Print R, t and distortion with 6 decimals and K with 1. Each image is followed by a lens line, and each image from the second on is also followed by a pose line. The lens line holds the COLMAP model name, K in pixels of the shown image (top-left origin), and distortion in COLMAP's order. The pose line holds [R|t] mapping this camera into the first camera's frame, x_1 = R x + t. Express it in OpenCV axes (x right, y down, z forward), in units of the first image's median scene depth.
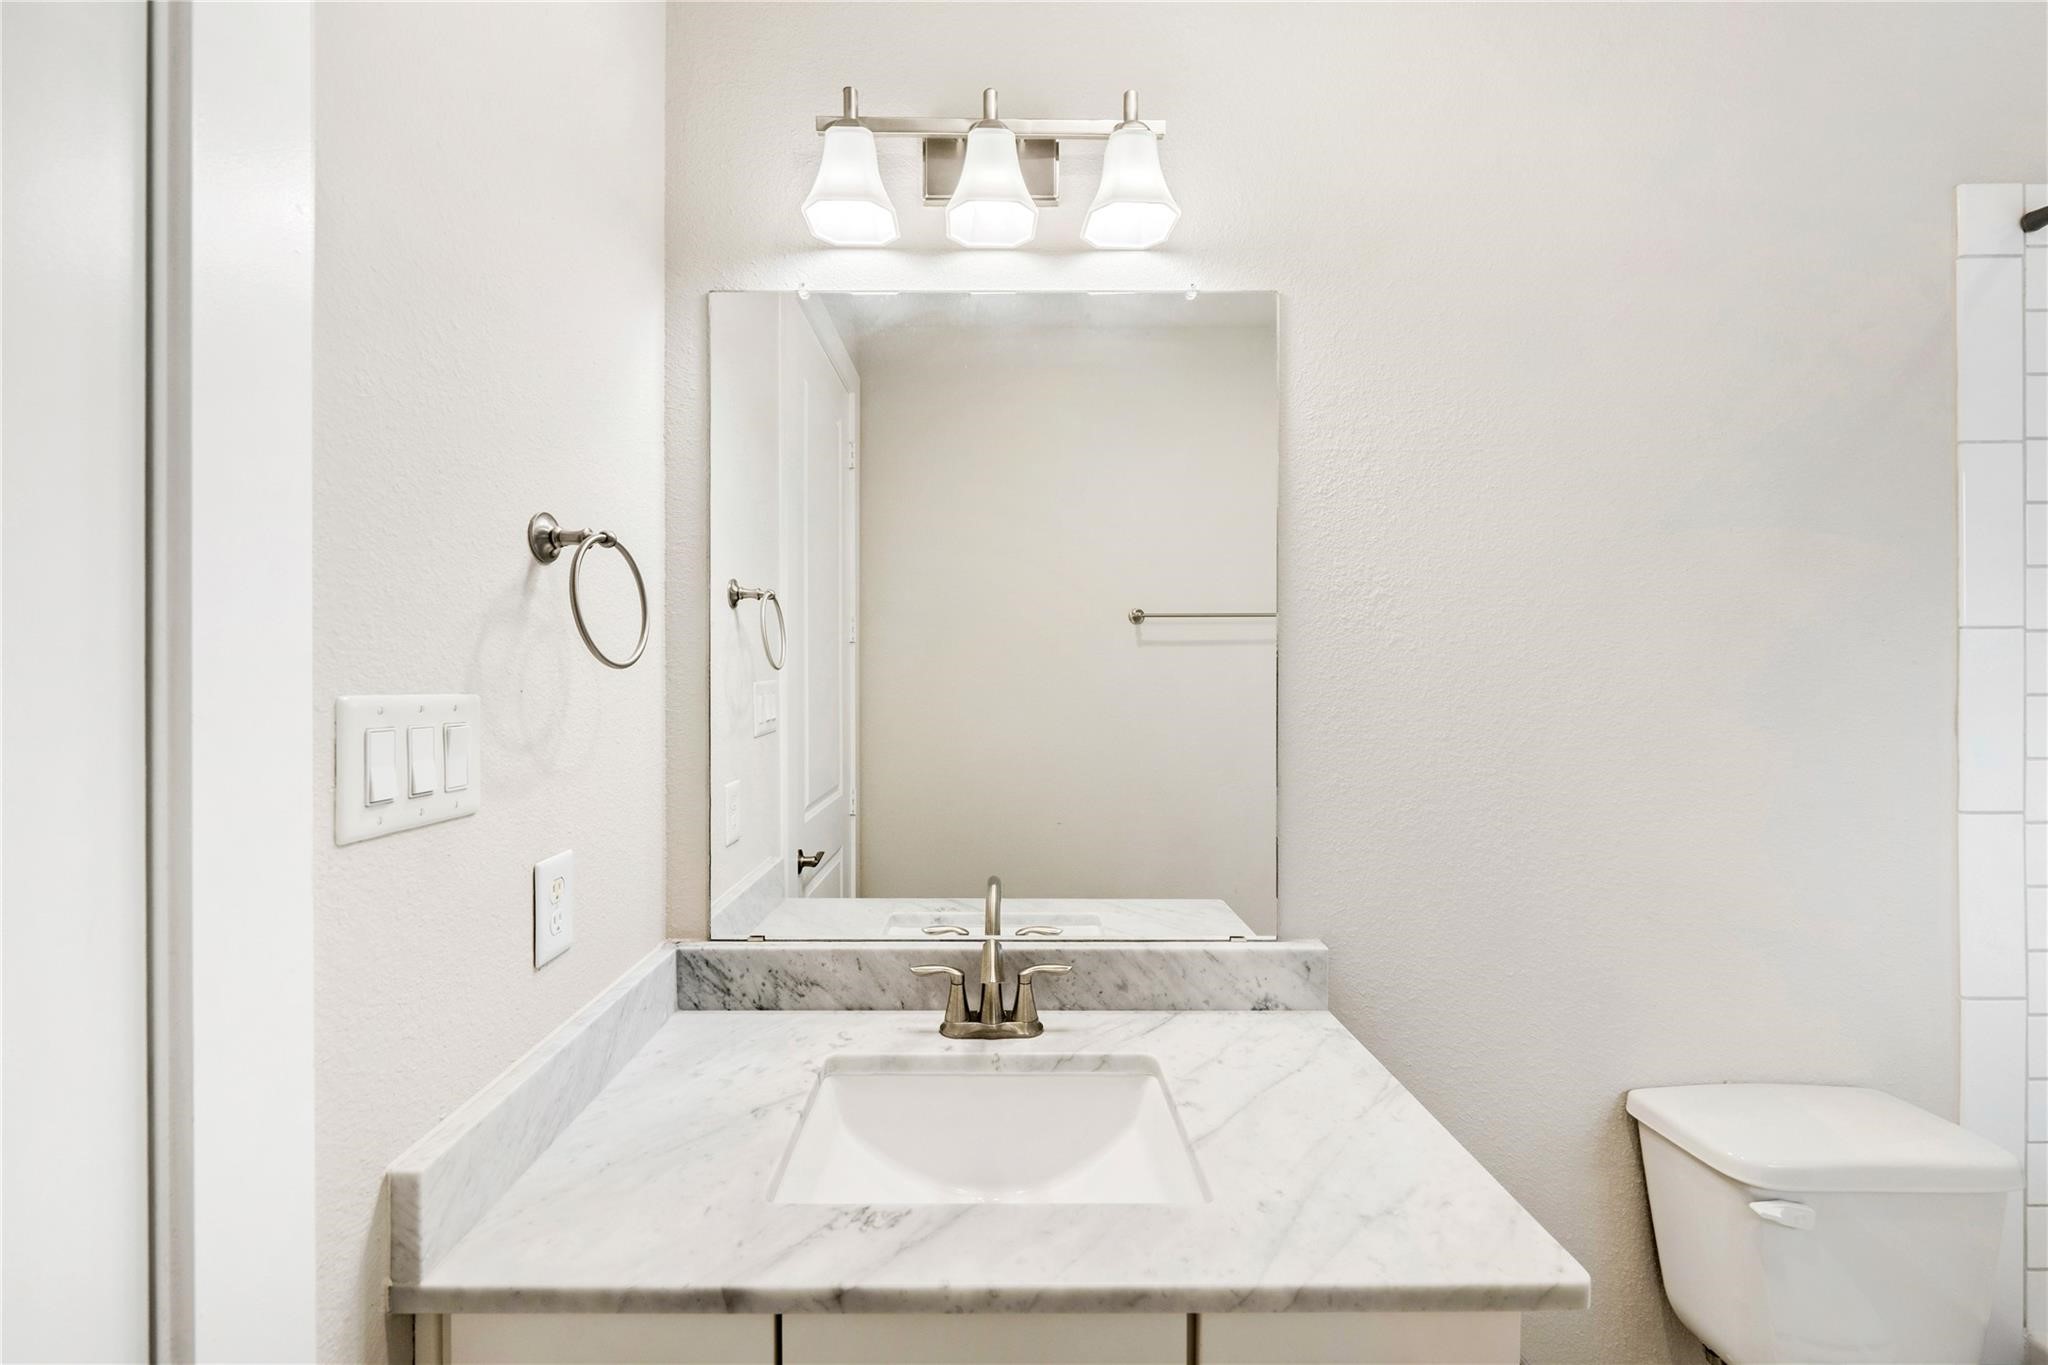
lens RADIAL K [[774.5, 0, 996.3], [0, 774.5, 665.3], [0, 0, 1]] dist [0.007183, -0.000576]
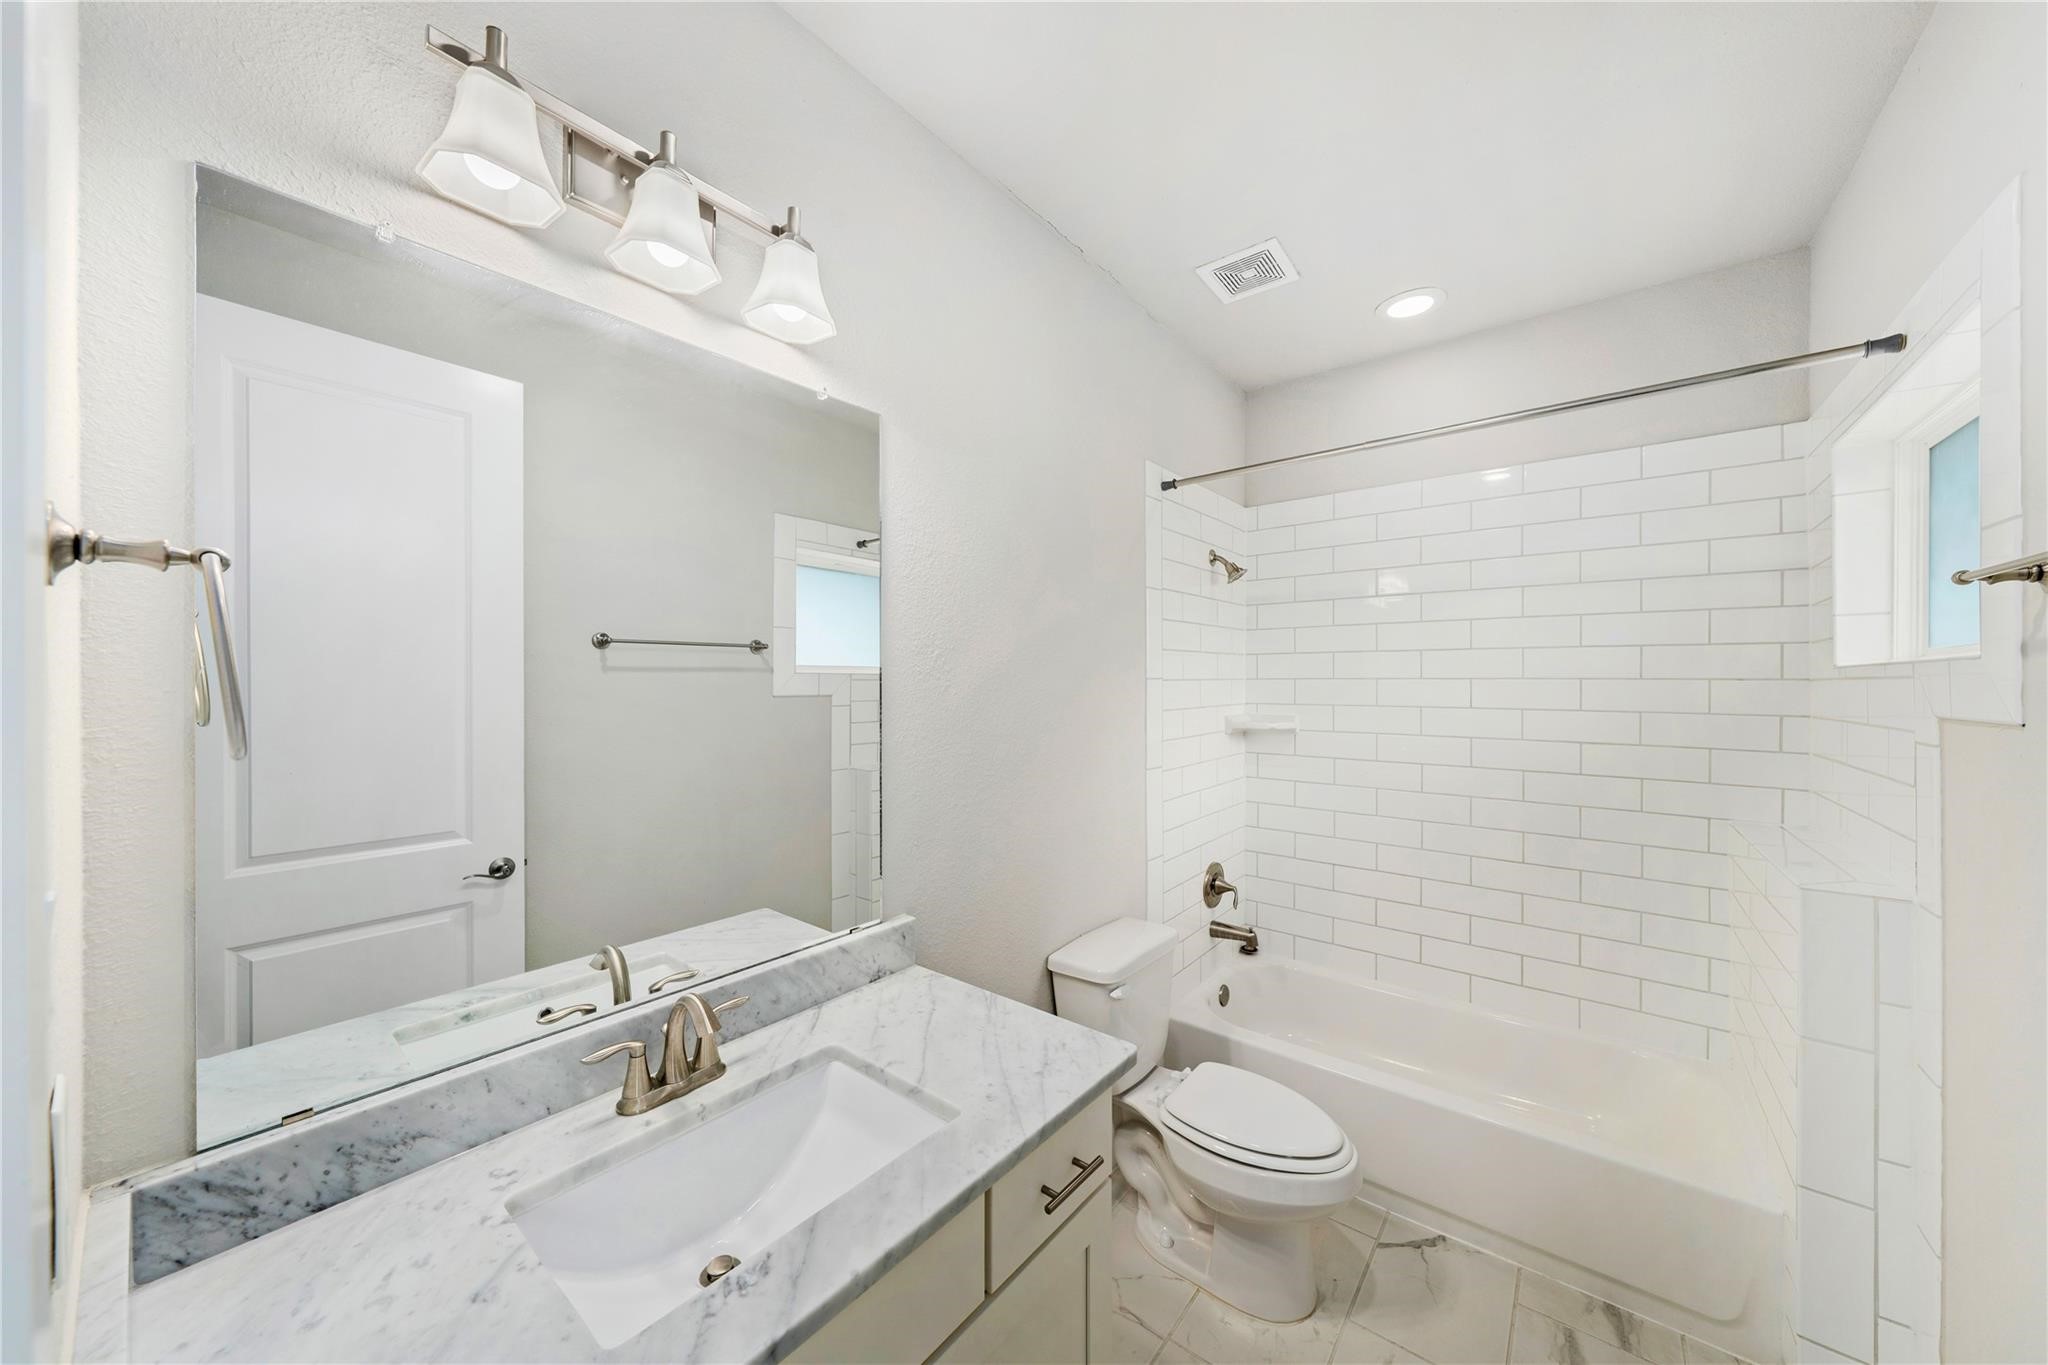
lens RADIAL K [[711.5, 0, 1030.8], [0, 711.5, 675.0], [0, 0, 1]] dist [0.004693, 0.000344]
pose [[0.630801, 0.004784, 0.775930, -0.405791], [-0.004467, 0.999987, -0.002534, -0.053005], [-0.775931, -0.001868, 0.630814, 0.071370]]
